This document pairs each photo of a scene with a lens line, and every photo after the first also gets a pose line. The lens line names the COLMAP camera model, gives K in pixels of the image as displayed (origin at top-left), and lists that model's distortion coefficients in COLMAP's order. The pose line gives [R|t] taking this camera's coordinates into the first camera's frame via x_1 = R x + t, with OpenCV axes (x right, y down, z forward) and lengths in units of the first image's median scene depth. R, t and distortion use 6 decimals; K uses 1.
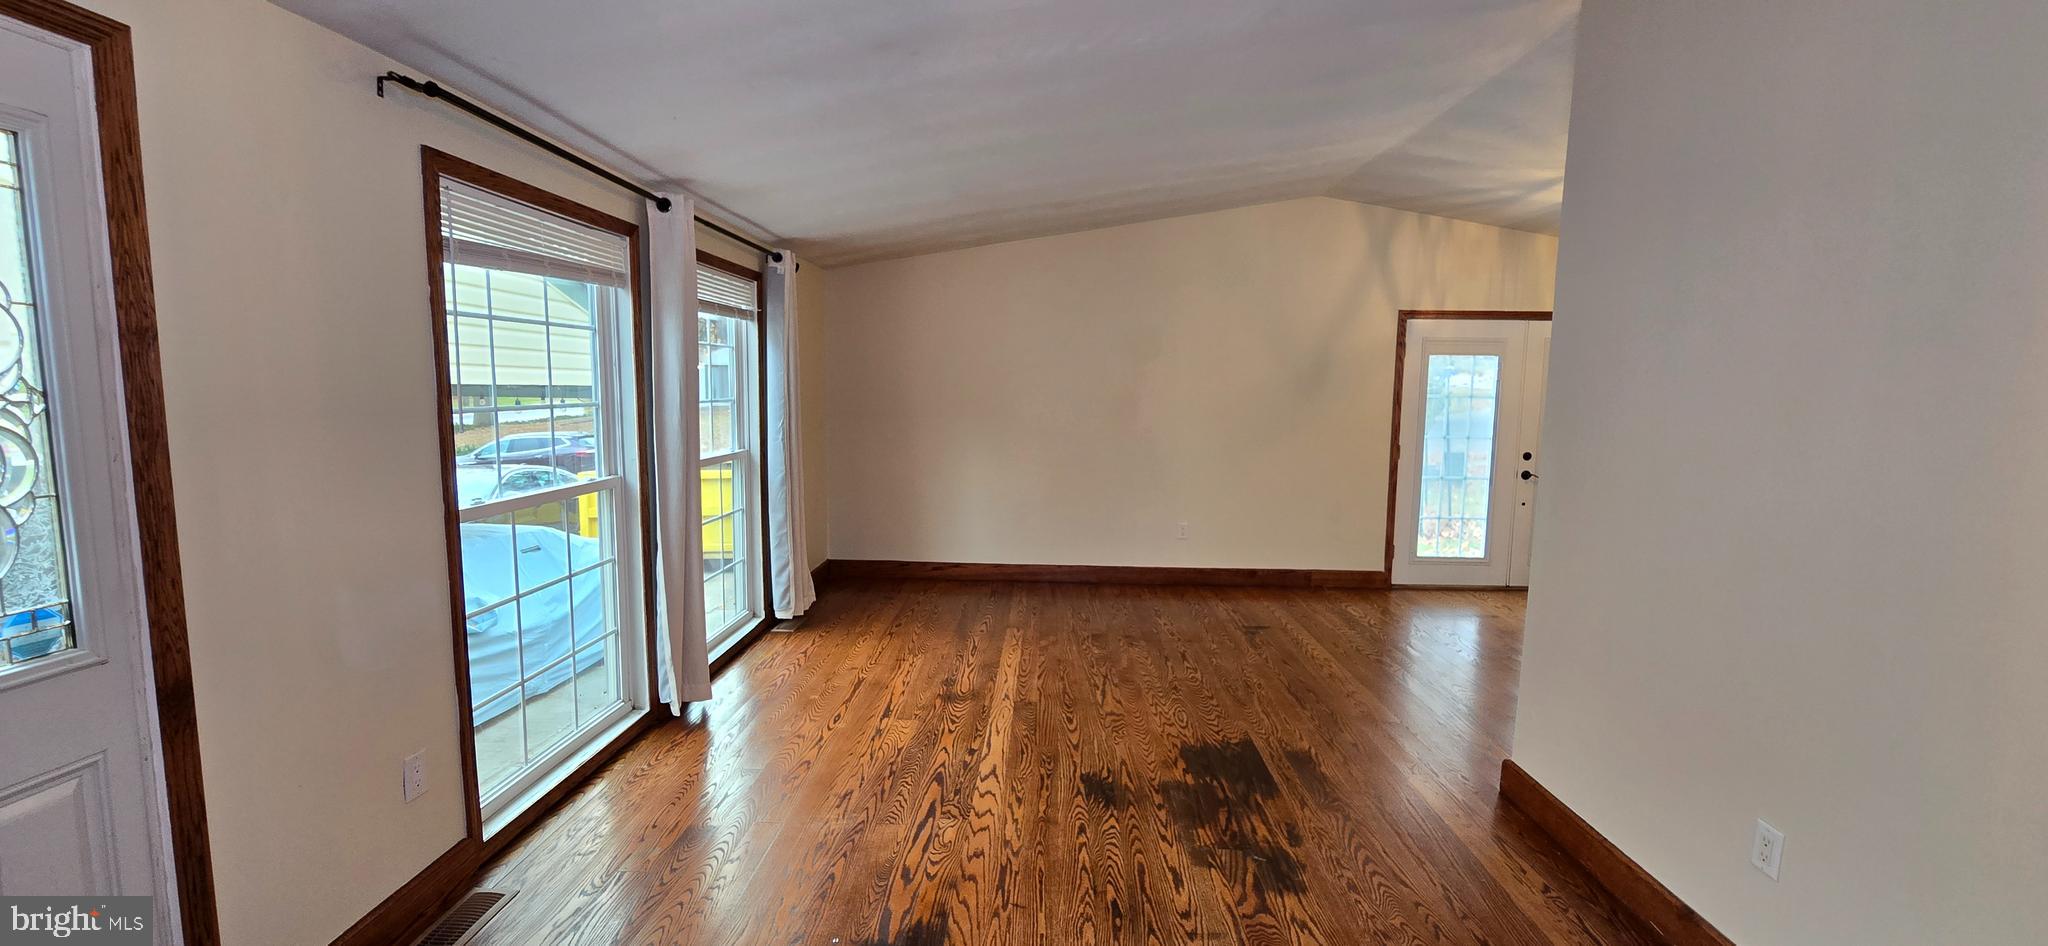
lens RADIAL K [[835.5, 0, 1031.7], [0, 835.5, 485.0], [0, 0, 1]] dist [-0.005709, 0.001622]
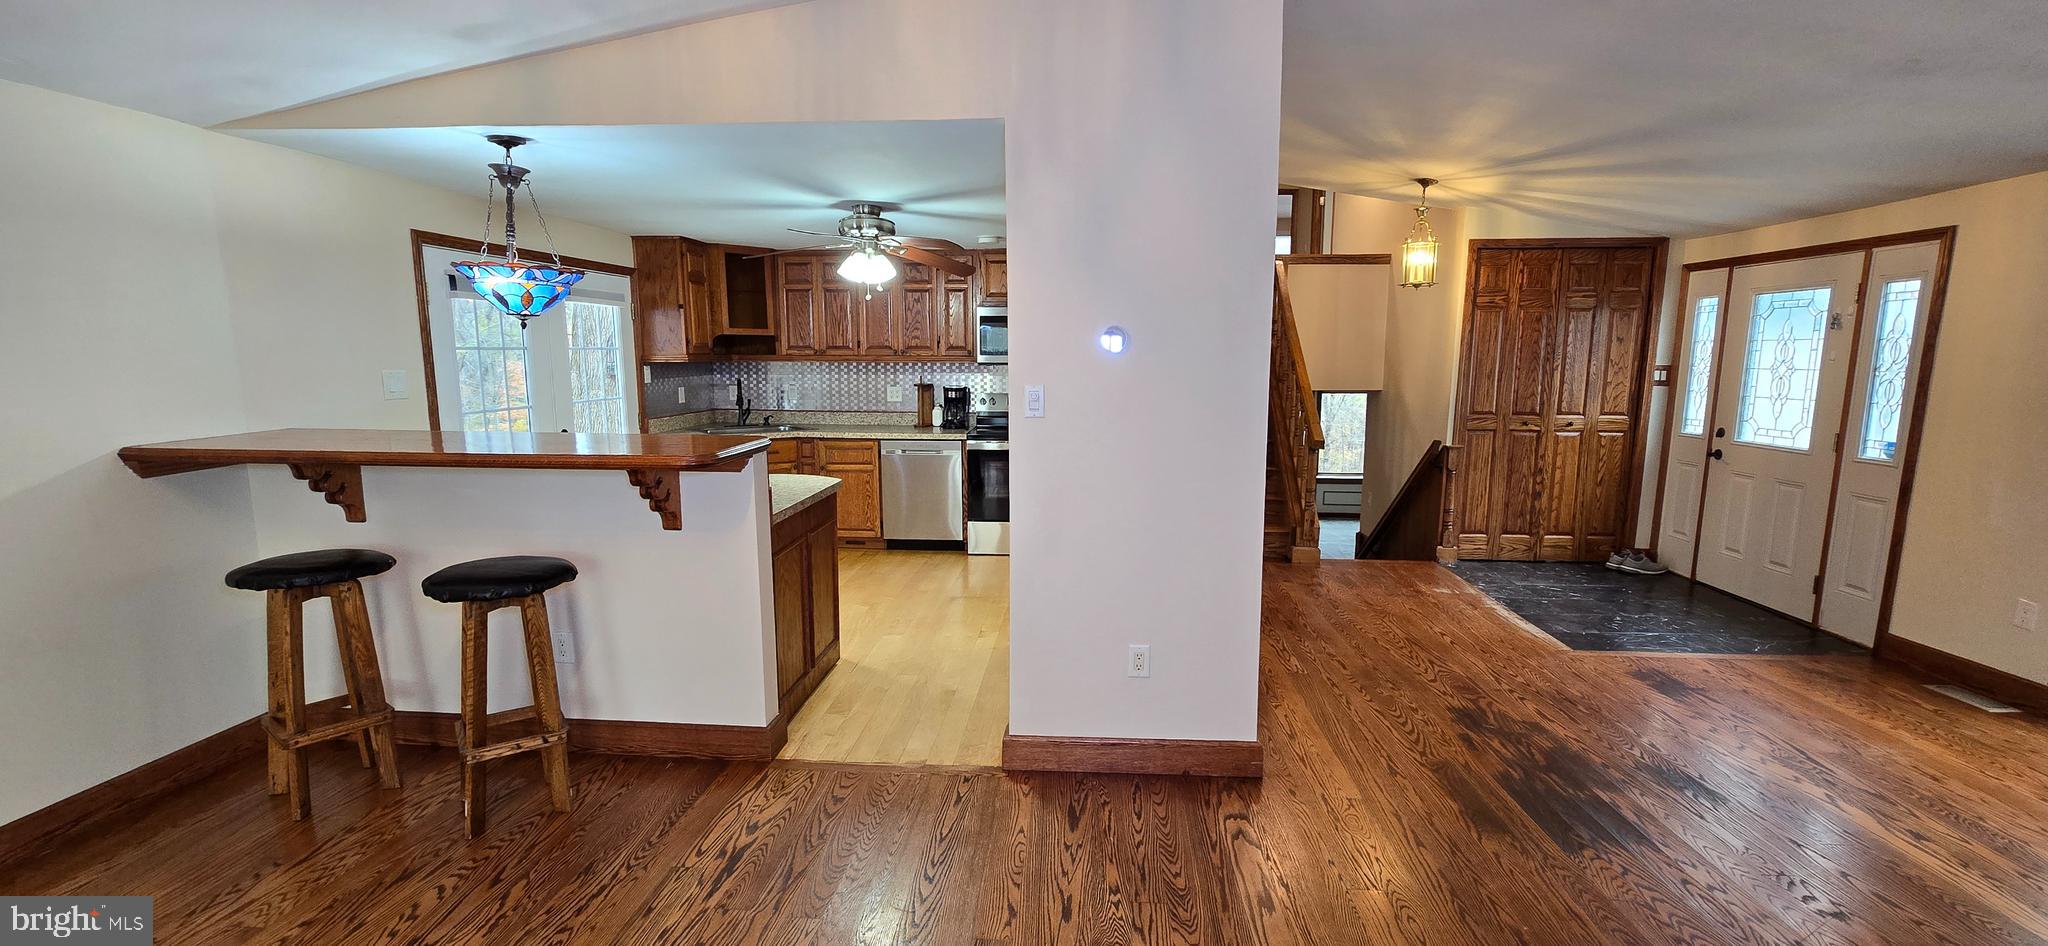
lens RADIAL K [[835.5, 0, 1036.3], [0, 835.5, 477.8], [0, 0, 1]] dist [-0.005709, 0.001622]
pose [[-0.999235, -0.021123, 0.032916, 0.776414], [-0.011852, 0.965575, 0.259856, -0.206626], [-0.037272, 0.259267, -0.965086, 1.797719]]
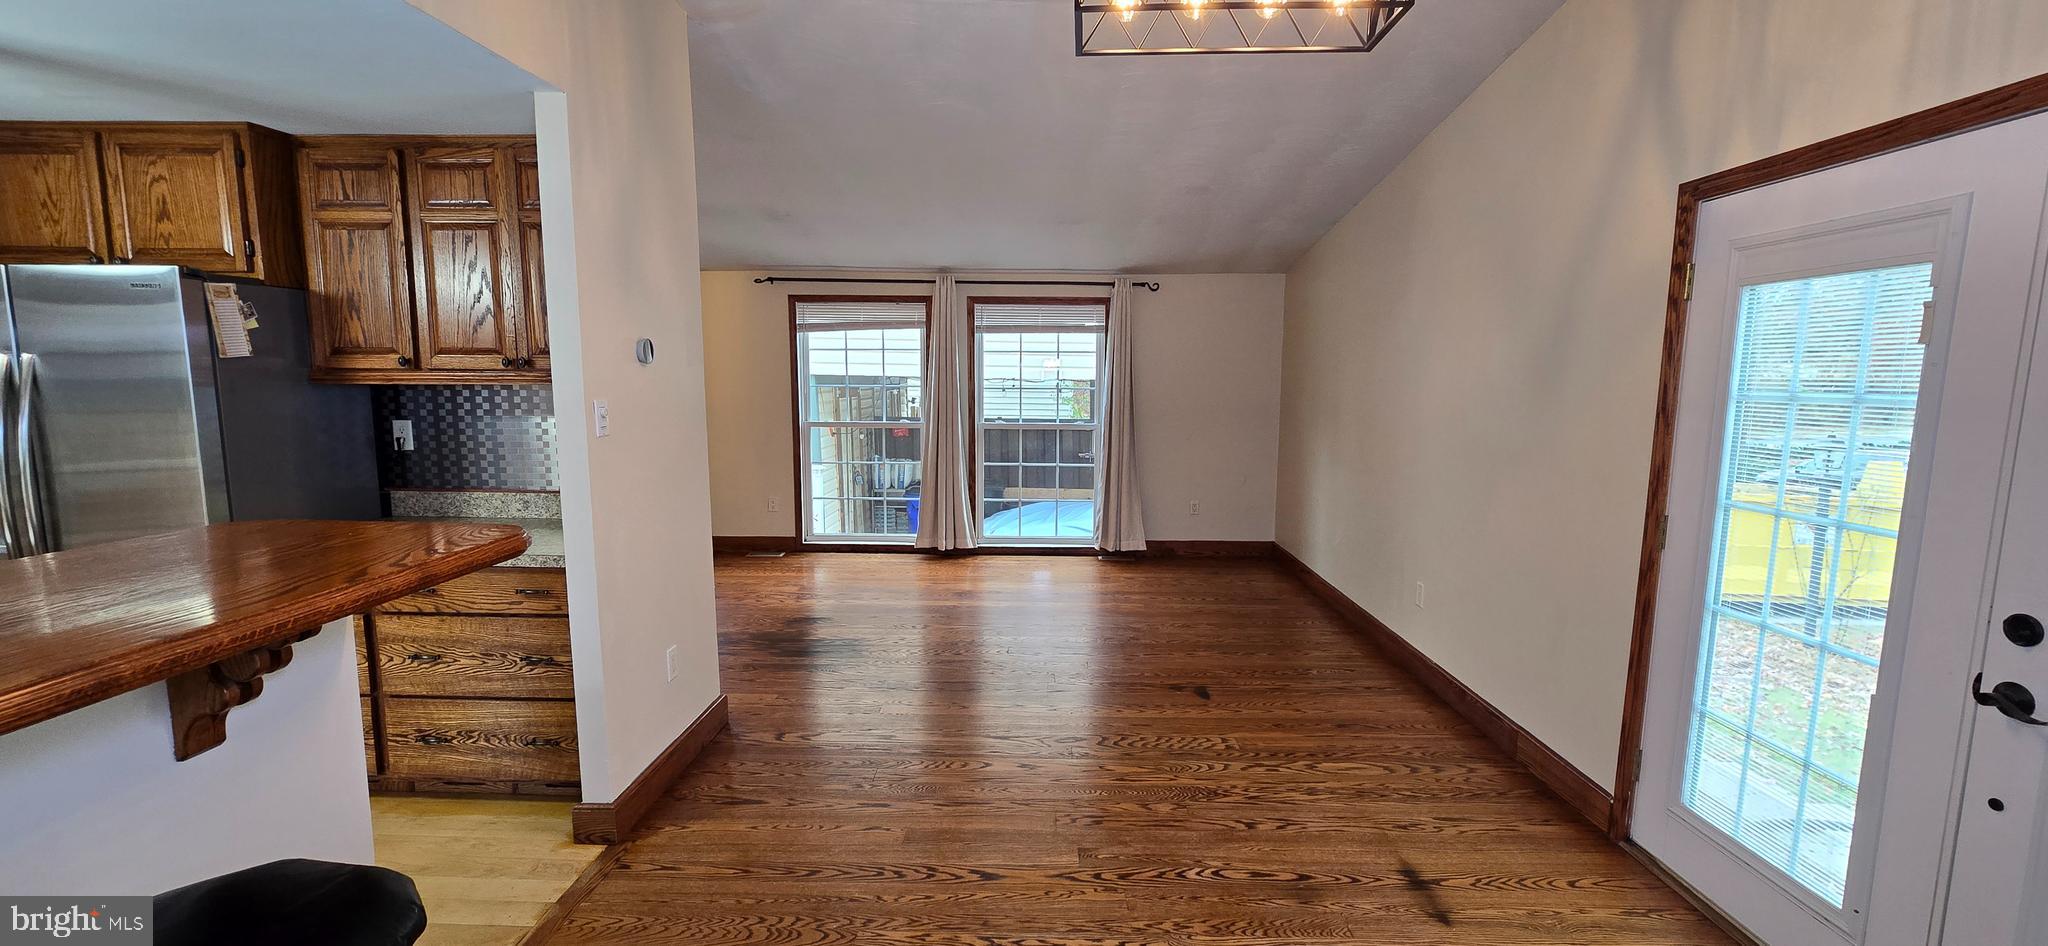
lens RADIAL K [[835.5, 0, 1032.6], [0, 835.5, 477.3], [0, 0, 1]] dist [-0.005709, 0.001622]
pose [[0.013125, 0.108533, -0.994006, 1.624868], [-0.126225, 0.986319, 0.106027, -0.134595], [0.991915, 0.124077, 0.026645, 1.308353]]
